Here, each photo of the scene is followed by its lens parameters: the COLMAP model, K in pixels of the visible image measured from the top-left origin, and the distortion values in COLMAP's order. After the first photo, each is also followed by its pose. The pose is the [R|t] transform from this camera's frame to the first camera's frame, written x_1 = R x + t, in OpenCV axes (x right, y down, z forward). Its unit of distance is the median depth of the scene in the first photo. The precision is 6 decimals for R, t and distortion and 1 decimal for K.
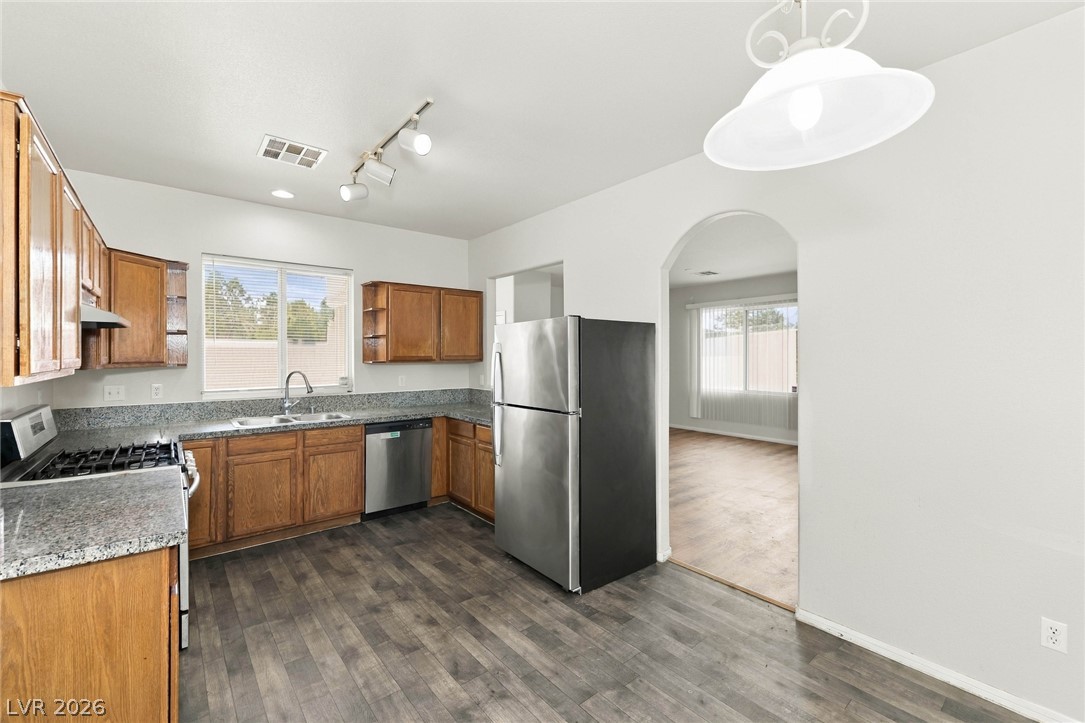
lens RADIAL K [[458.2, 0, 540.9], [0, 458.2, 357.8], [0, 0, 1]] dist [0.001284, 0.000419]
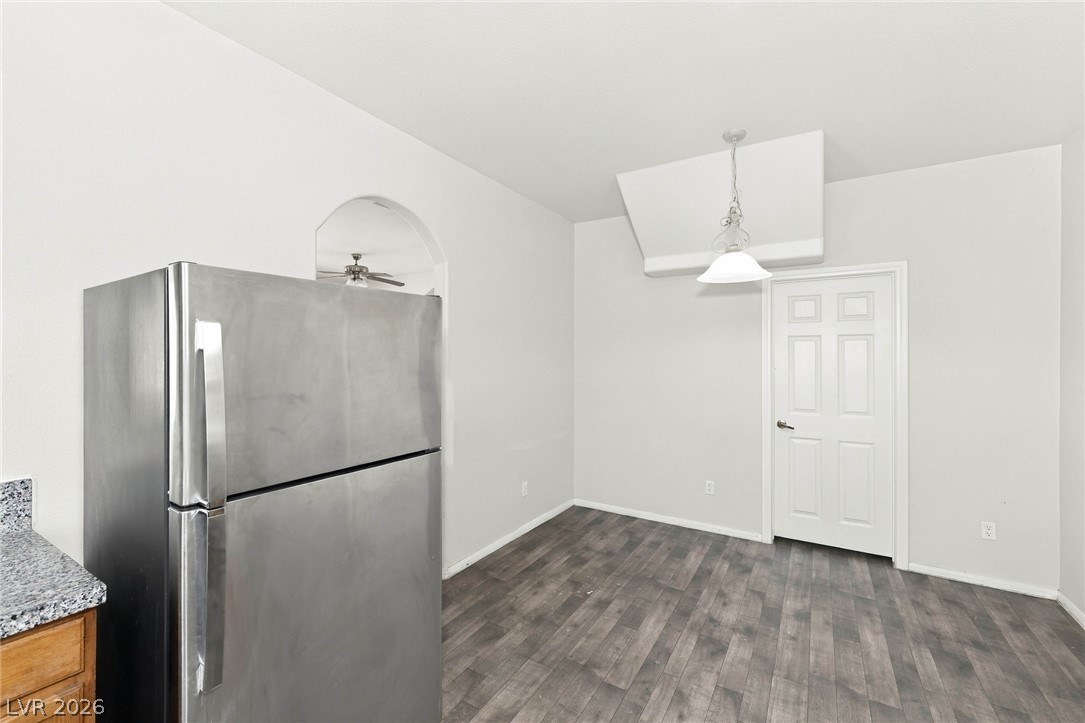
lens RADIAL K [[458.9, 0, 540.8], [0, 458.9, 360.7], [0, 0, 1]] dist [0.001555, -0.000546]
pose [[-0.332930, -0.004699, 0.942940, -0.690613], [-0.008479, 0.999962, 0.001990, 0.001691], [-0.942913, -0.007332, -0.332957, 1.148268]]
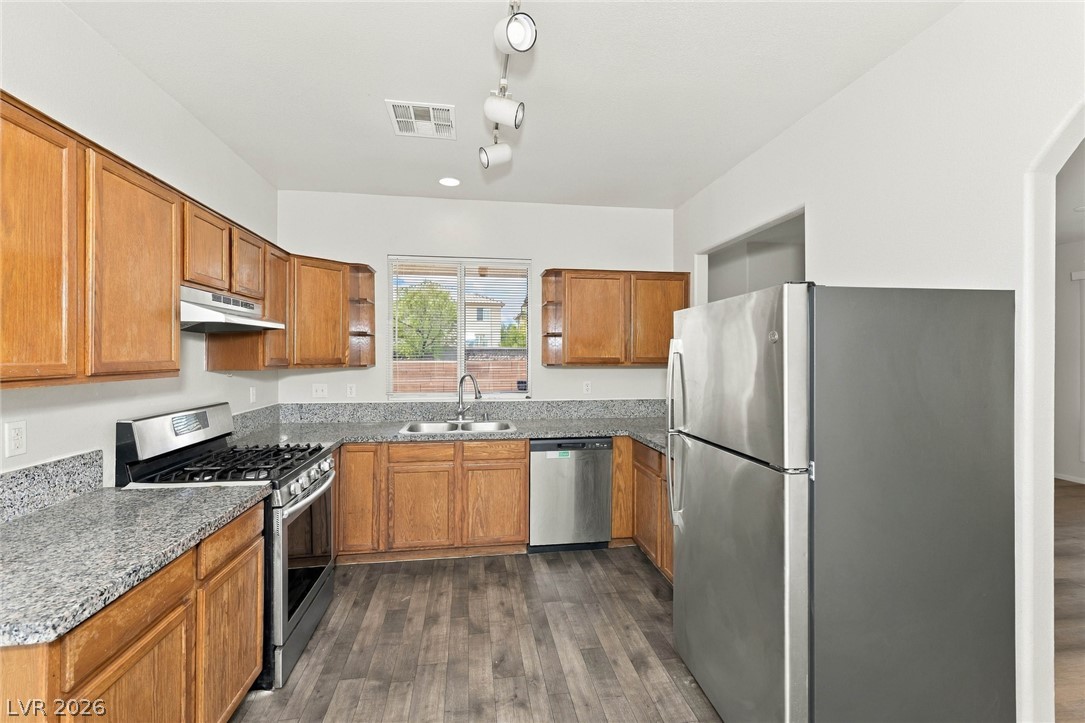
lens RADIAL K [[458.2, 0, 537.1], [0, 458.2, 360.0], [0, 0, 1]] dist [0.001284, 0.000419]
pose [[0.858232, 0.004187, -0.513246, 0.063652], [-0.003265, 0.999991, 0.002697, -0.002159], [0.513252, -0.000639, 0.858238, 0.312750]]
